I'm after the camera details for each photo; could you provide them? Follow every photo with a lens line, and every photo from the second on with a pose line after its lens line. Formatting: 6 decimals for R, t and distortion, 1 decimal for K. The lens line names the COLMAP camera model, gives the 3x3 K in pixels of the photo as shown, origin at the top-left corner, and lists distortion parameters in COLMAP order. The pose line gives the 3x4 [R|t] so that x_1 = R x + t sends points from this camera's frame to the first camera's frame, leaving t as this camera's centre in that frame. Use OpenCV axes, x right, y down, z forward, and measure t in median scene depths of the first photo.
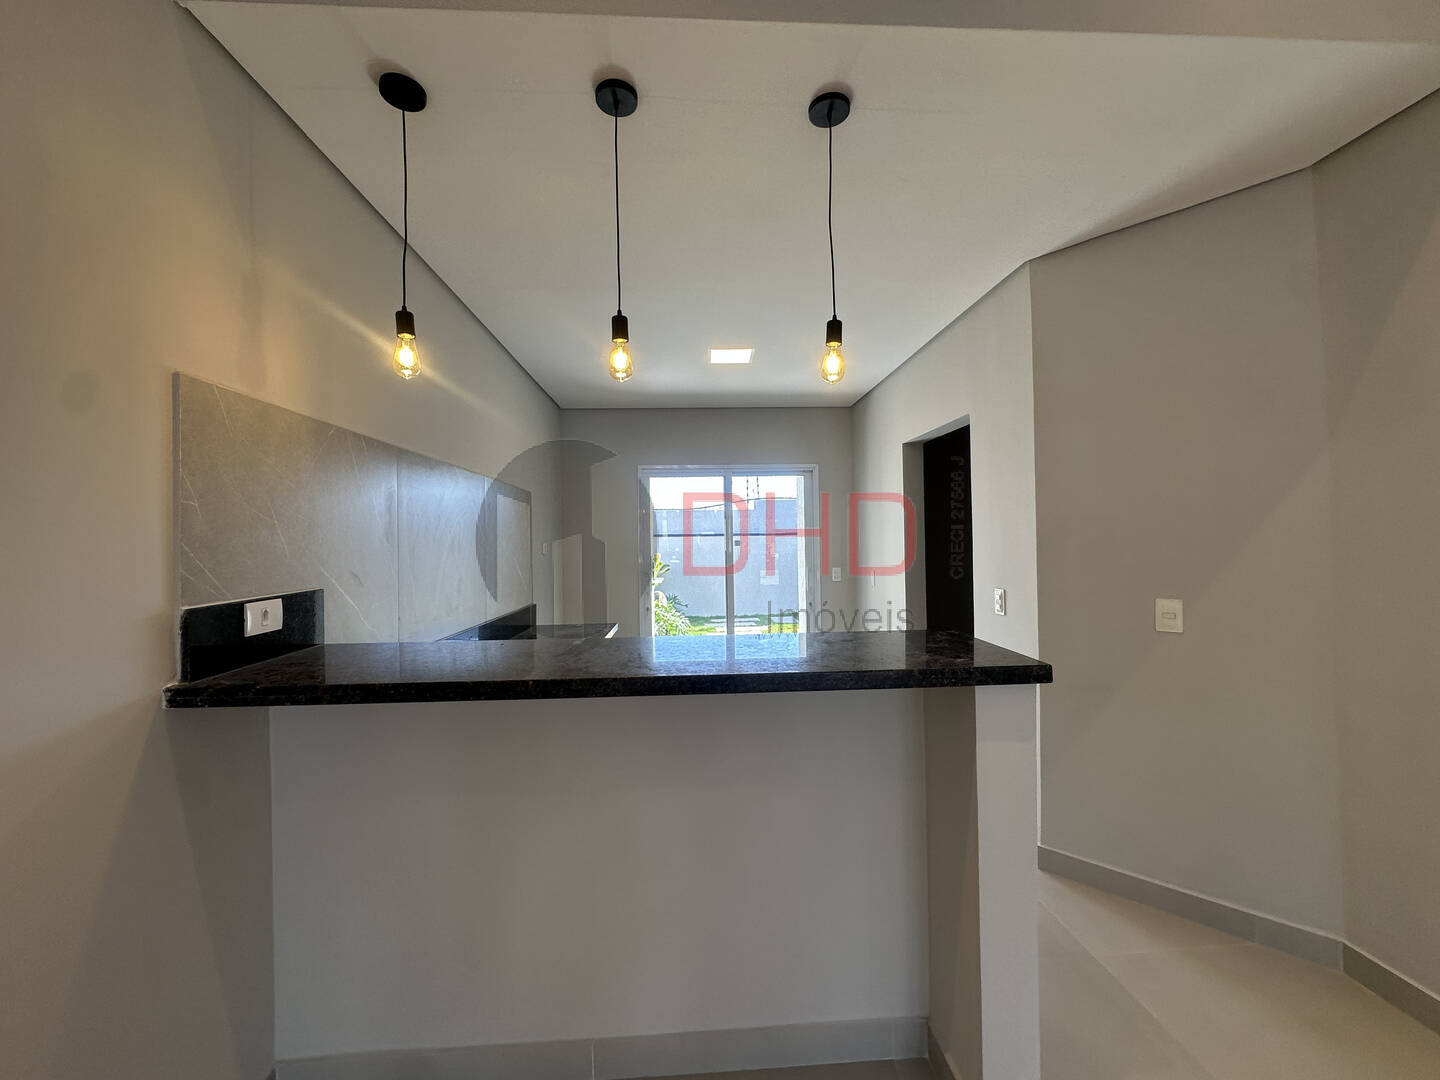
lens RADIAL K [[576.2, 0, 719.4], [0, 576.2, 538.5], [0, 0, 1]] dist [-0.002868, 0.000403]
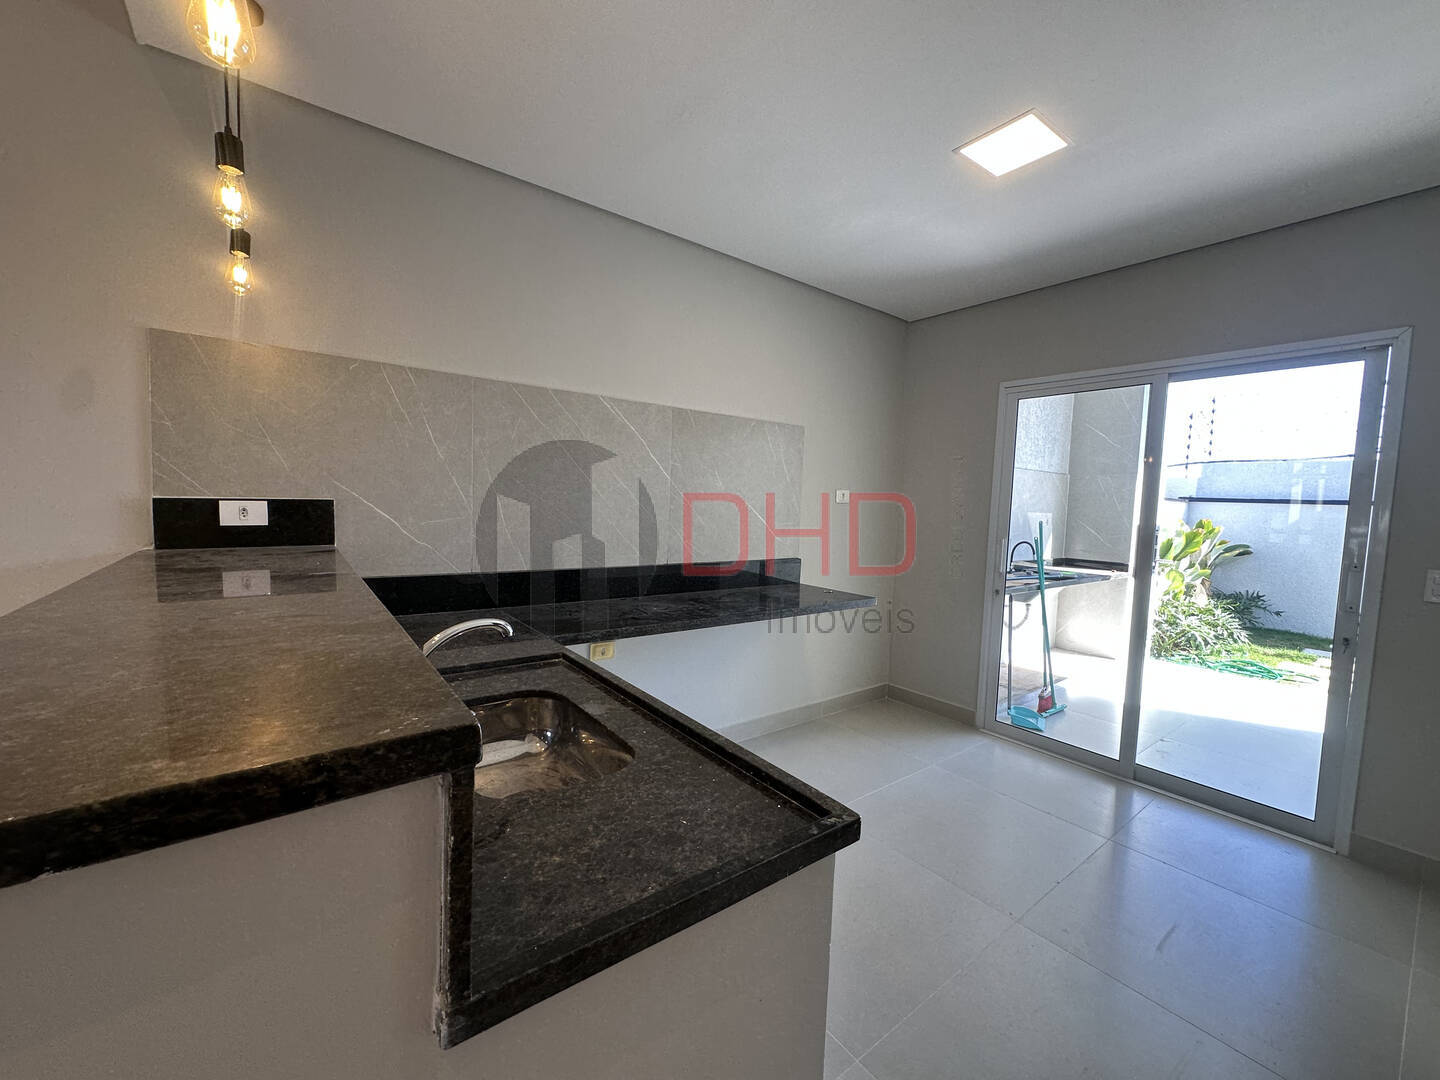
lens RADIAL K [[576.2, 0, 719.4], [0, 576.2, 538.5], [0, 0, 1]] dist [-0.002868, 0.000403]
pose [[0.549985, 0.092174, -0.830072, 0.792806], [-0.037158, 0.995608, 0.085935, 0.037790], [0.834347, -0.016419, 0.550995, 1.062972]]
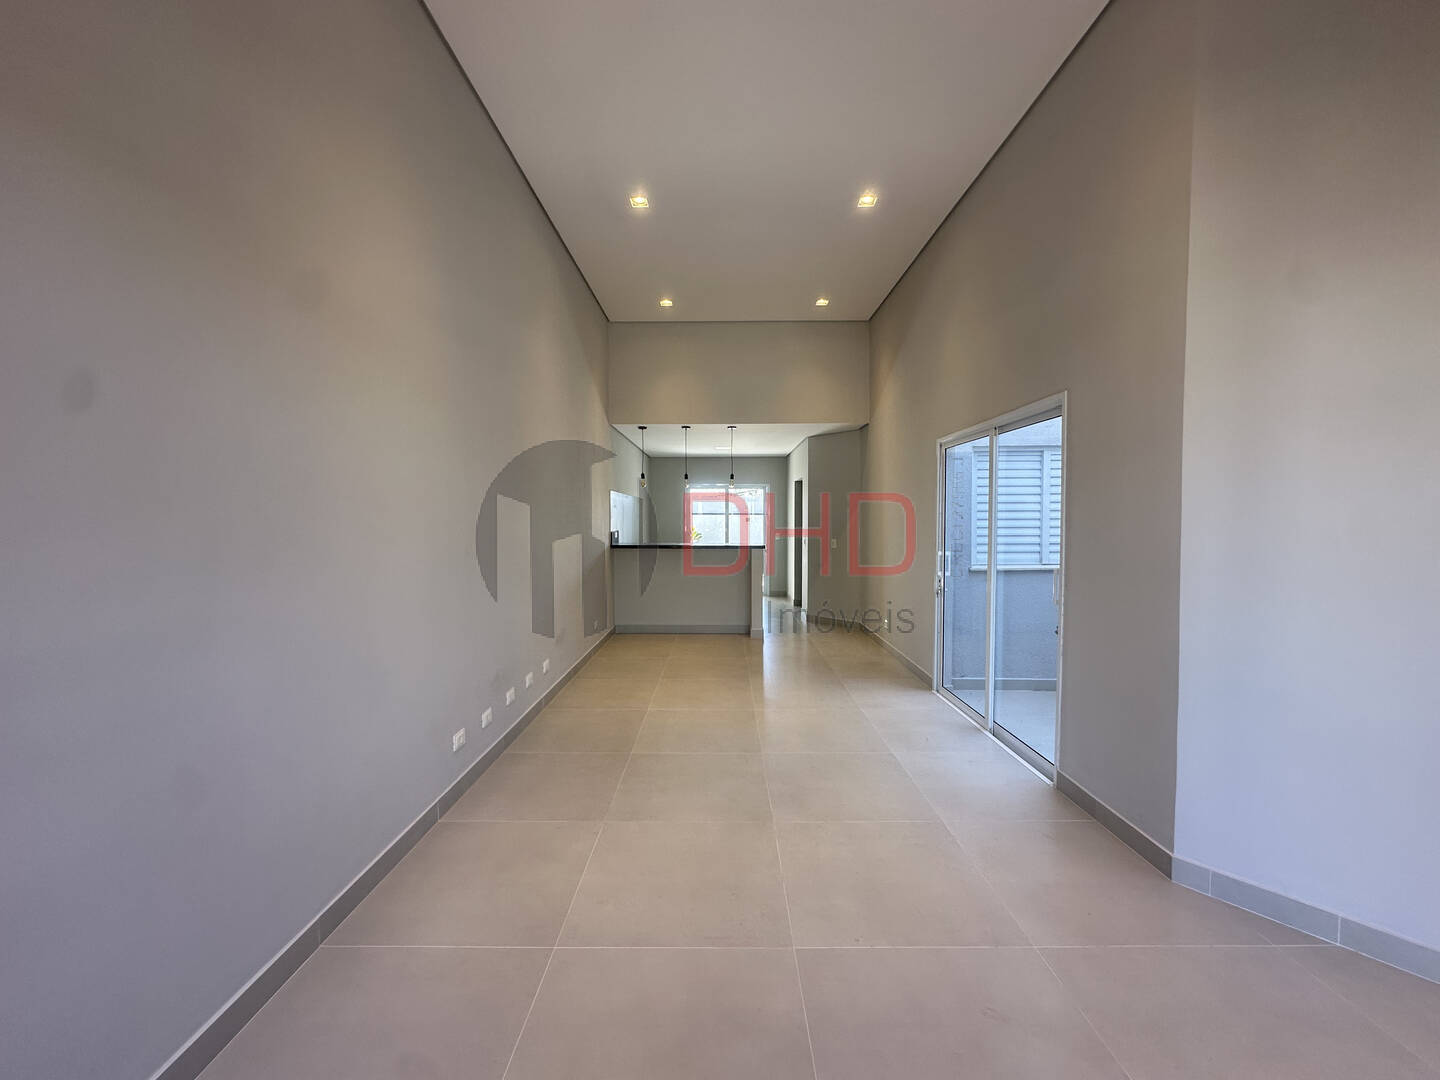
lens RADIAL K [[576.2, 0, 719.4], [0, 576.2, 538.5], [0, 0, 1]] dist [-0.002868, 0.000403]
pose [[0.998393, 0.028034, -0.049258, 0.305848], [-0.027659, 0.999583, 0.008277, 0.174441], [0.049469, -0.006901, 0.998752, -3.343170]]
